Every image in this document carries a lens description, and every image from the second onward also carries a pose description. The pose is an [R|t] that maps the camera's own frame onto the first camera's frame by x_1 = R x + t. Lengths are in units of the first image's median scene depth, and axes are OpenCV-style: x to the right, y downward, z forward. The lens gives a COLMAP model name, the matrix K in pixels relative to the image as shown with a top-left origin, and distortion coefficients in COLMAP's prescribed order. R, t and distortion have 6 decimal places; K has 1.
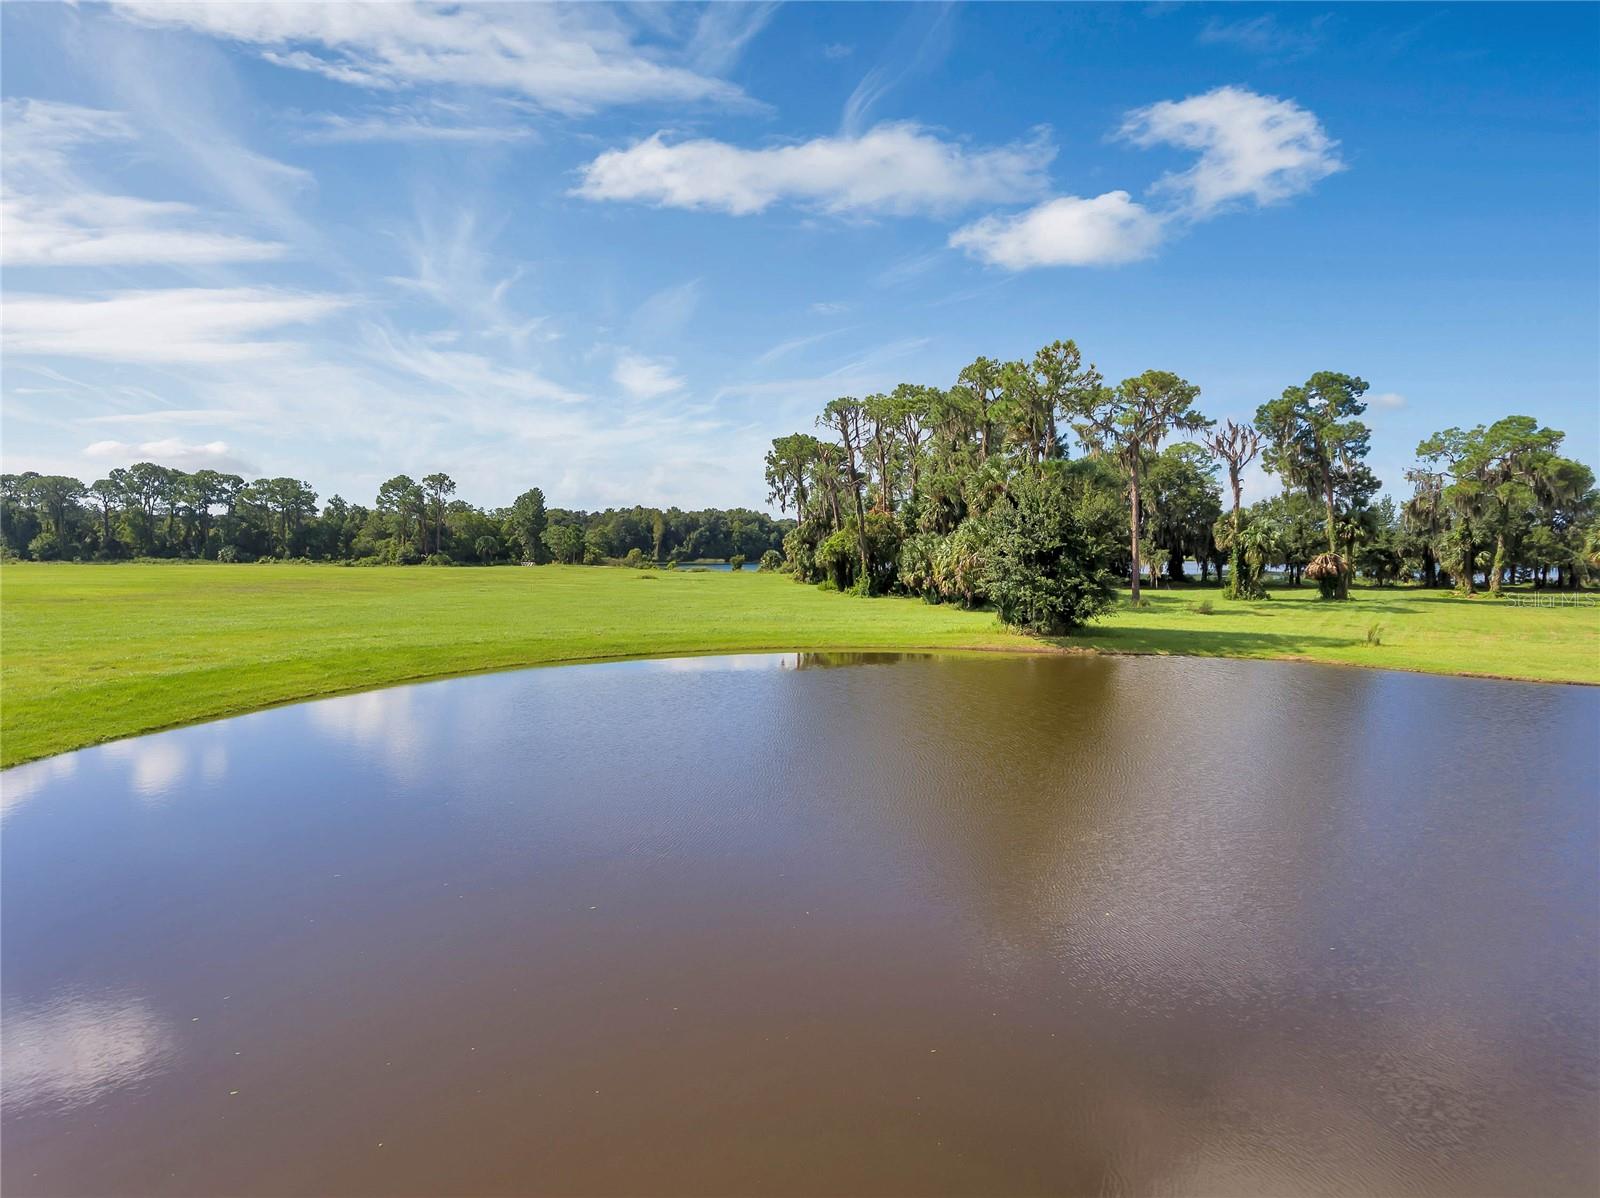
lens RADIAL K [[966.2, 0, 800.0], [0, 966.2, 599.0], [0, 0, 1]] dist [-0.001600, -0.000018]
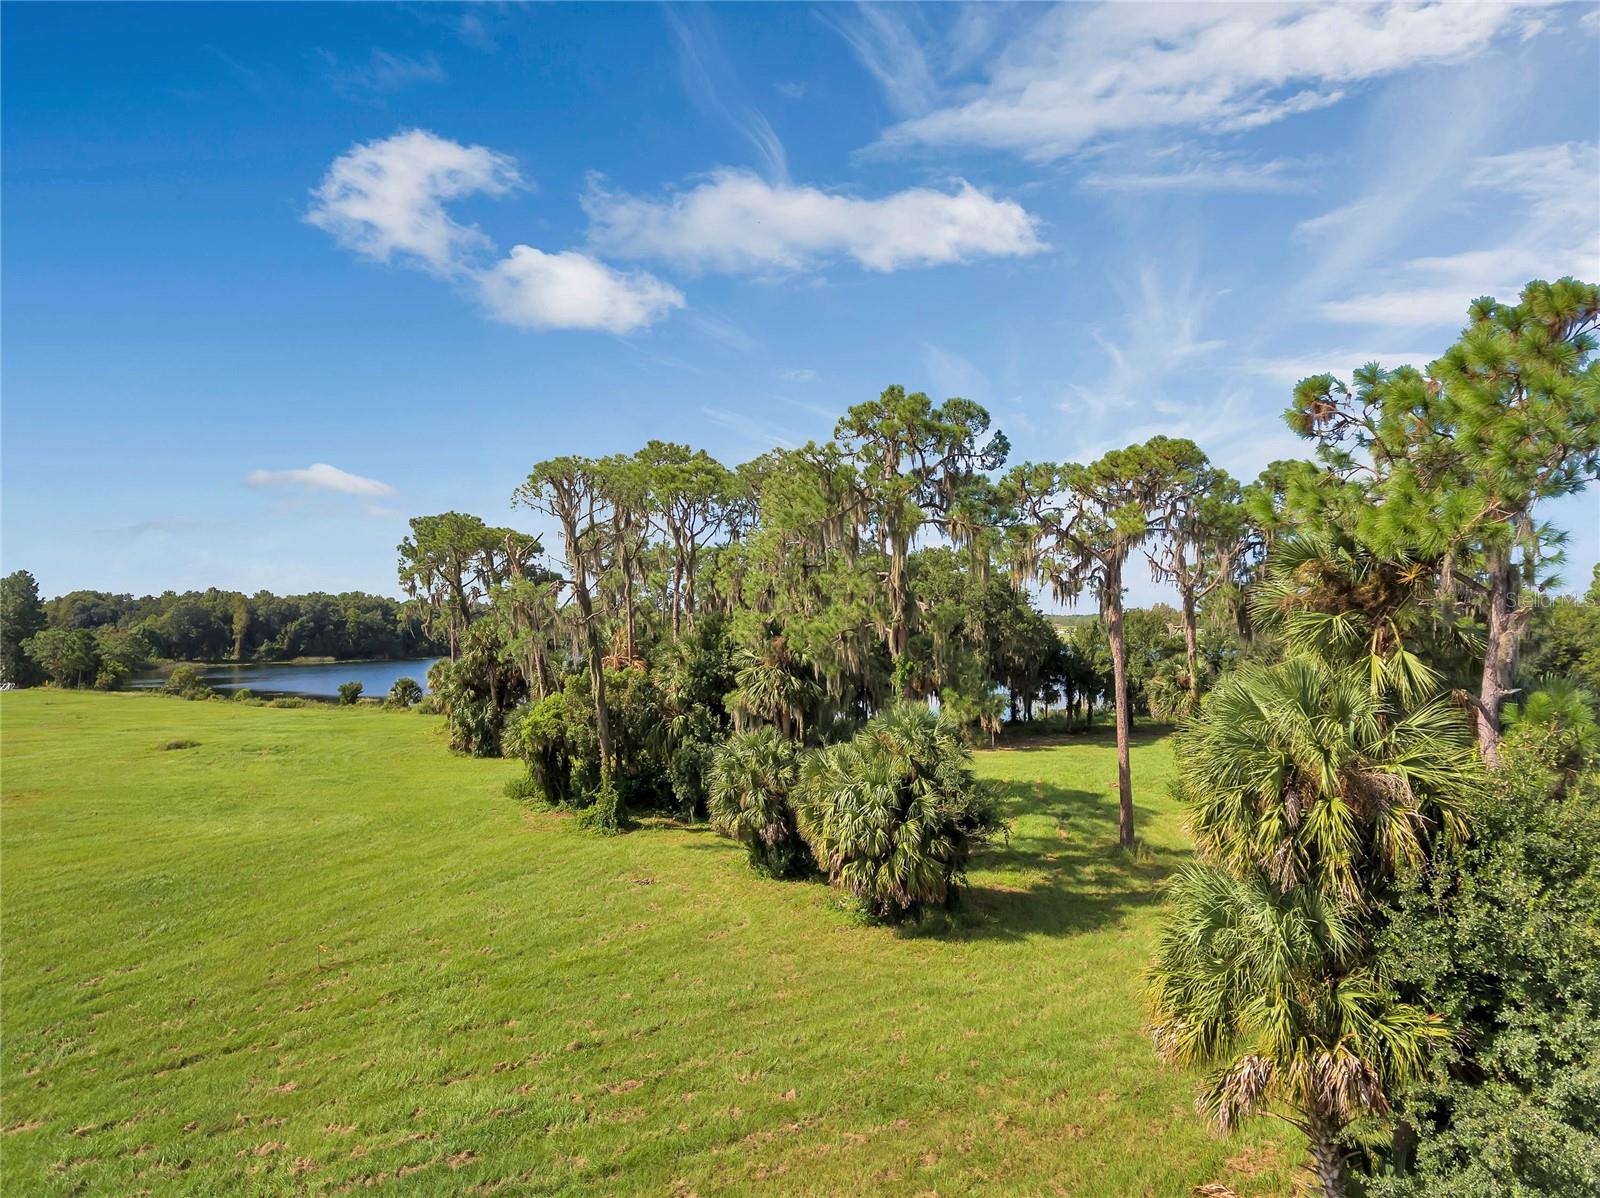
lens RADIAL K [[966.2, 0, 800.0], [0, 966.2, 599.0], [0, 0, 1]] dist [-0.001600, -0.000018]
pose [[0.933093, 0.005656, 0.359591, -0.031813], [0.021864, 0.997135, -0.072419, -0.107566], [-0.358971, 0.075436, 0.930295, 0.564780]]
